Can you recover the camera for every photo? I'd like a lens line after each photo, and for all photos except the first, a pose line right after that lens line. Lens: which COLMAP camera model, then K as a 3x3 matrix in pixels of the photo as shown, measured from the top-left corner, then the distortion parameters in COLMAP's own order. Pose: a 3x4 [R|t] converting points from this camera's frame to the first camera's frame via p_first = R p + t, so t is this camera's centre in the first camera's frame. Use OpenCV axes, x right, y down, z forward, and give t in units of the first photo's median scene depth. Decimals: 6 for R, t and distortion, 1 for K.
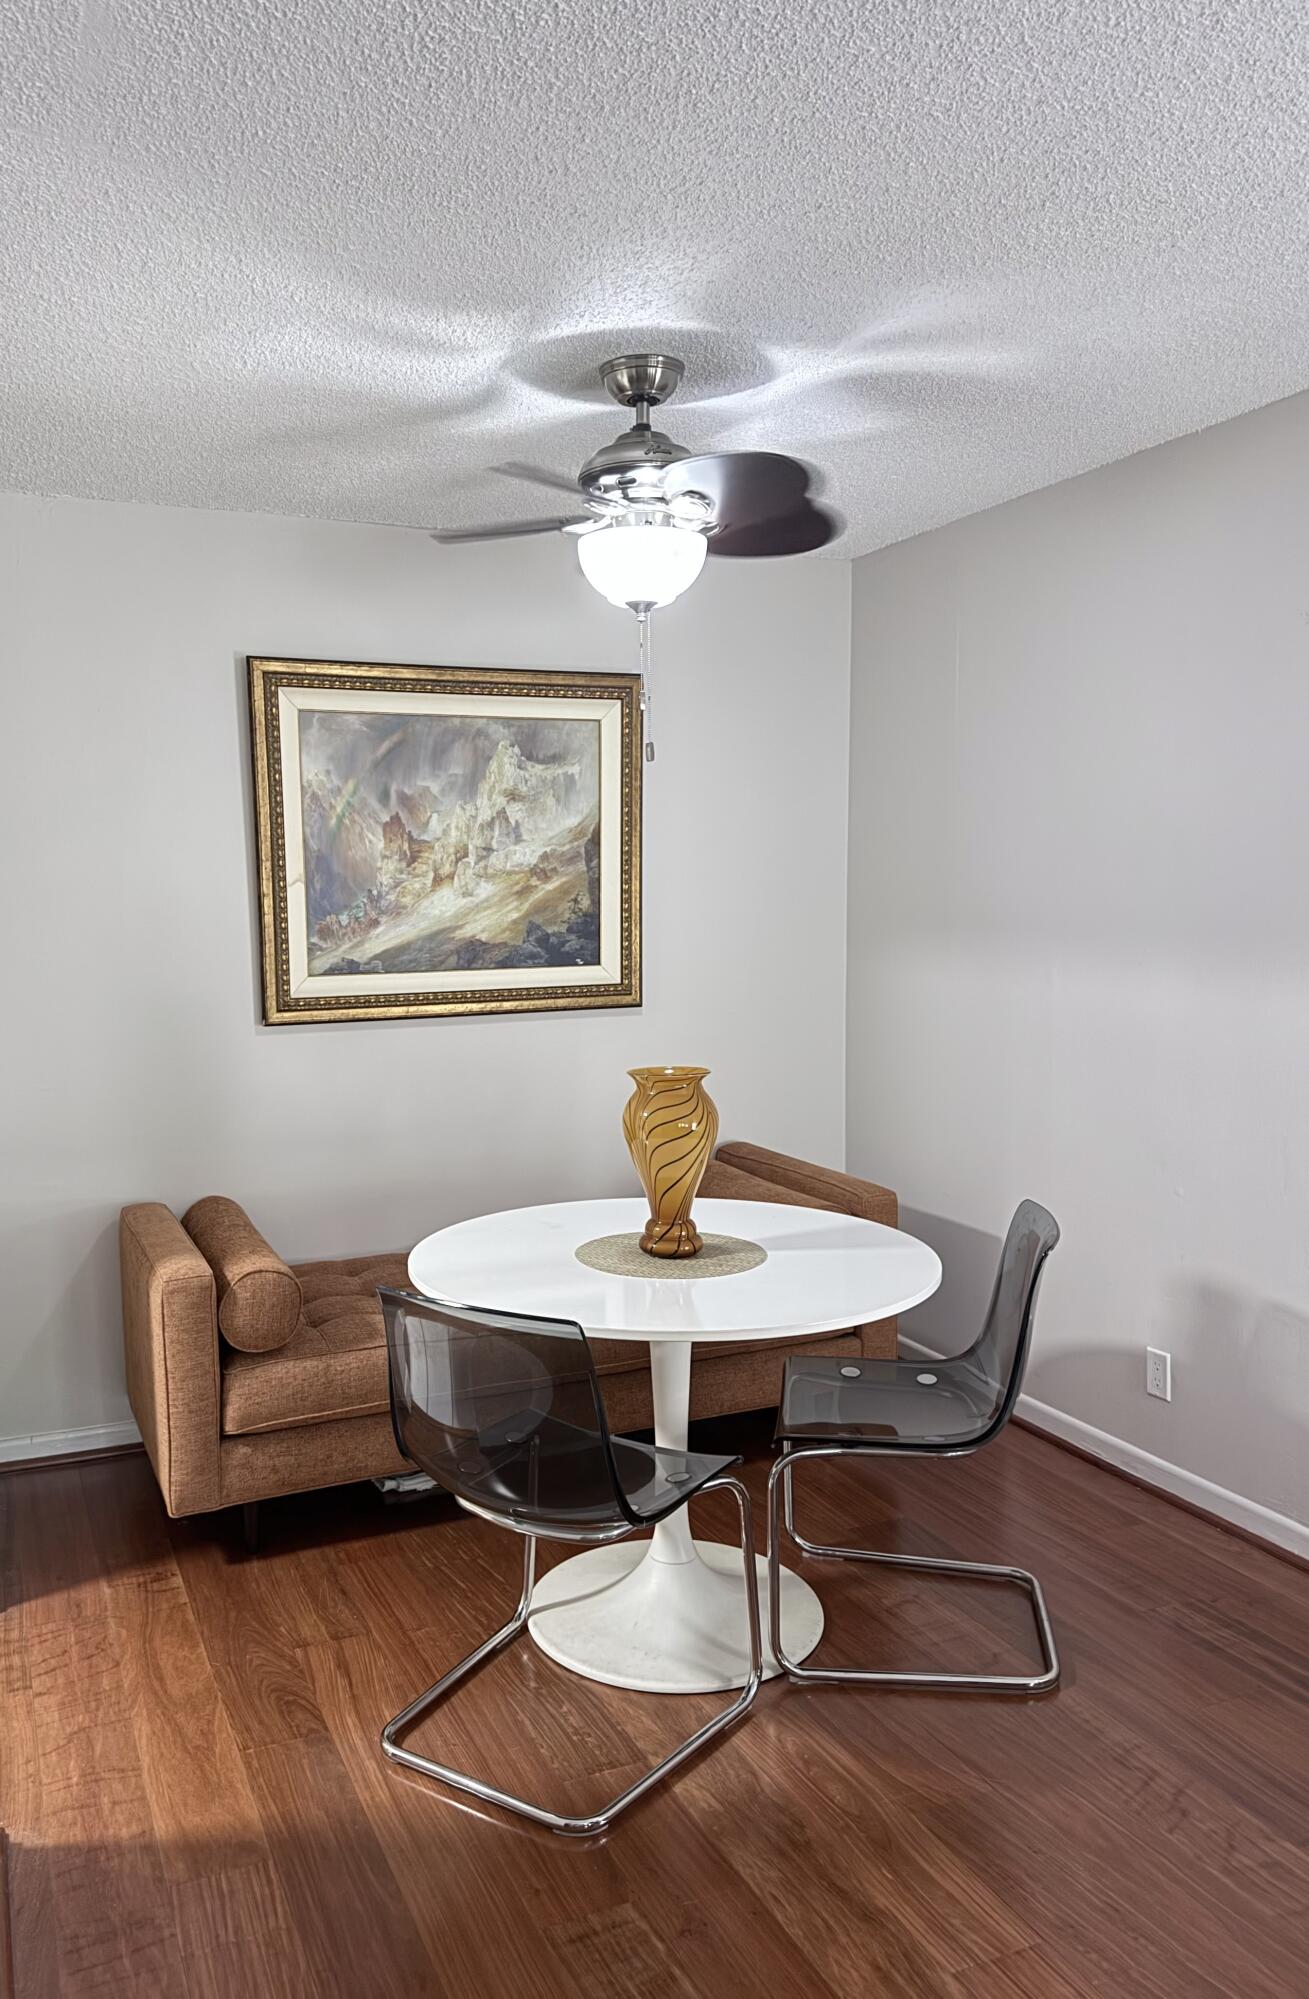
lens RADIAL K [[1516.1, 0, 648.3], [0, 1516.1, 1008.6], [0, 0, 1]] dist [0.067595, 0.000341]
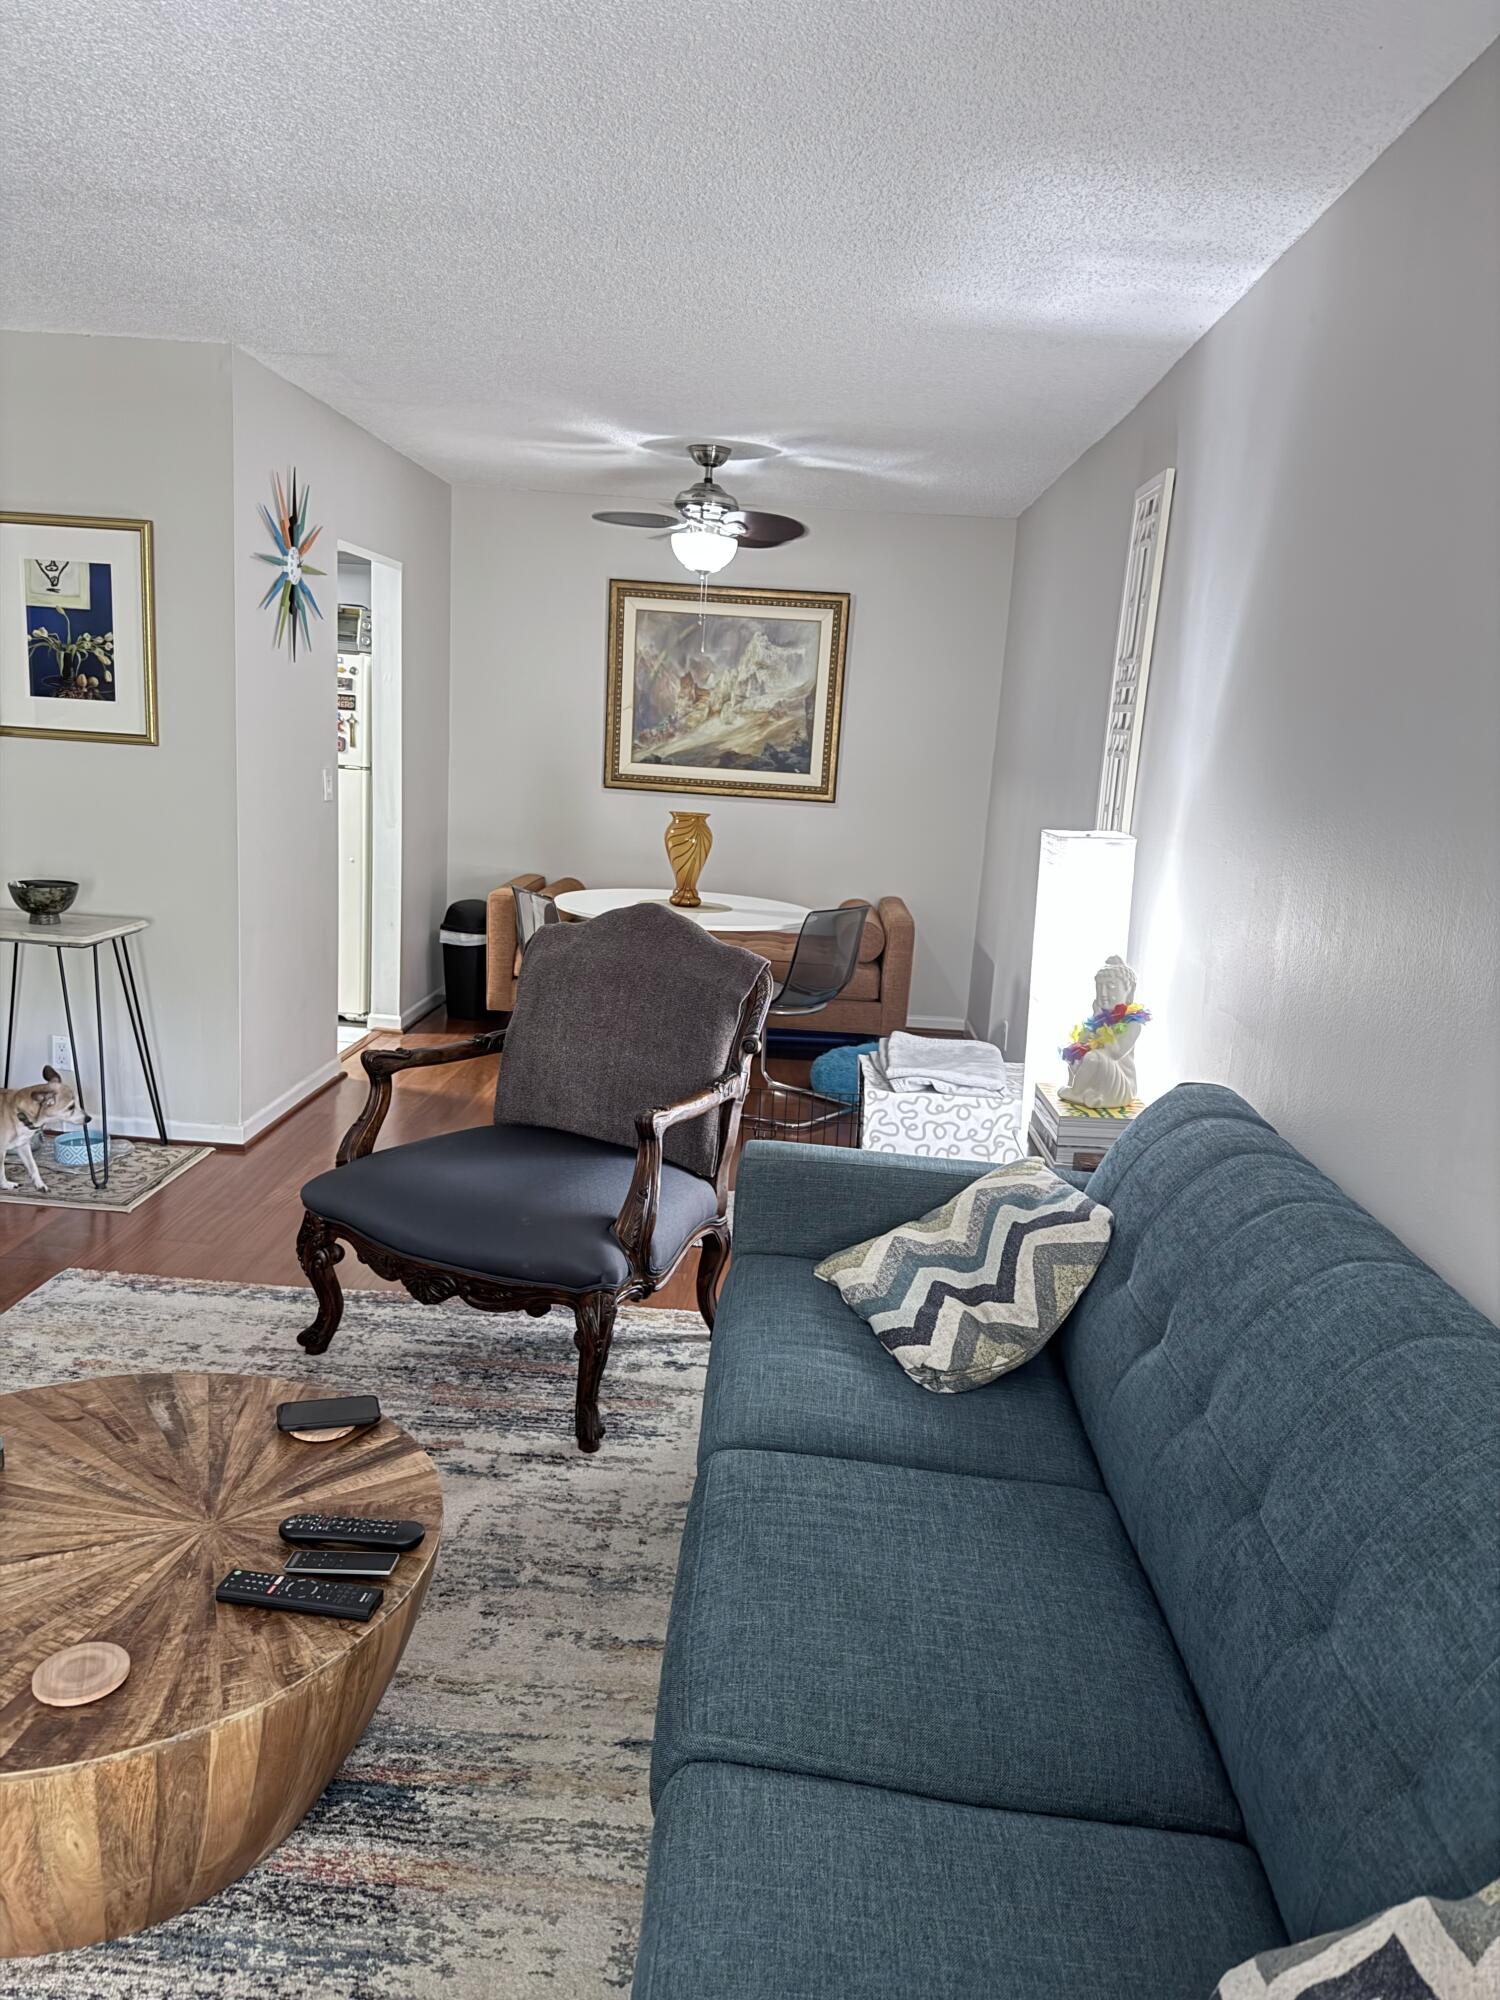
lens RADIAL K [[1426.3, 0, 749.8], [0, 1426.3, 998.3], [0, 0, 1]] dist [0.105963, -0.117308]
pose [[0.897586, 0.156792, -0.412015, 0.618768], [-0.112187, 0.985084, 0.130473, 0.016411], [0.426326, -0.070888, 0.901788, -0.462817]]
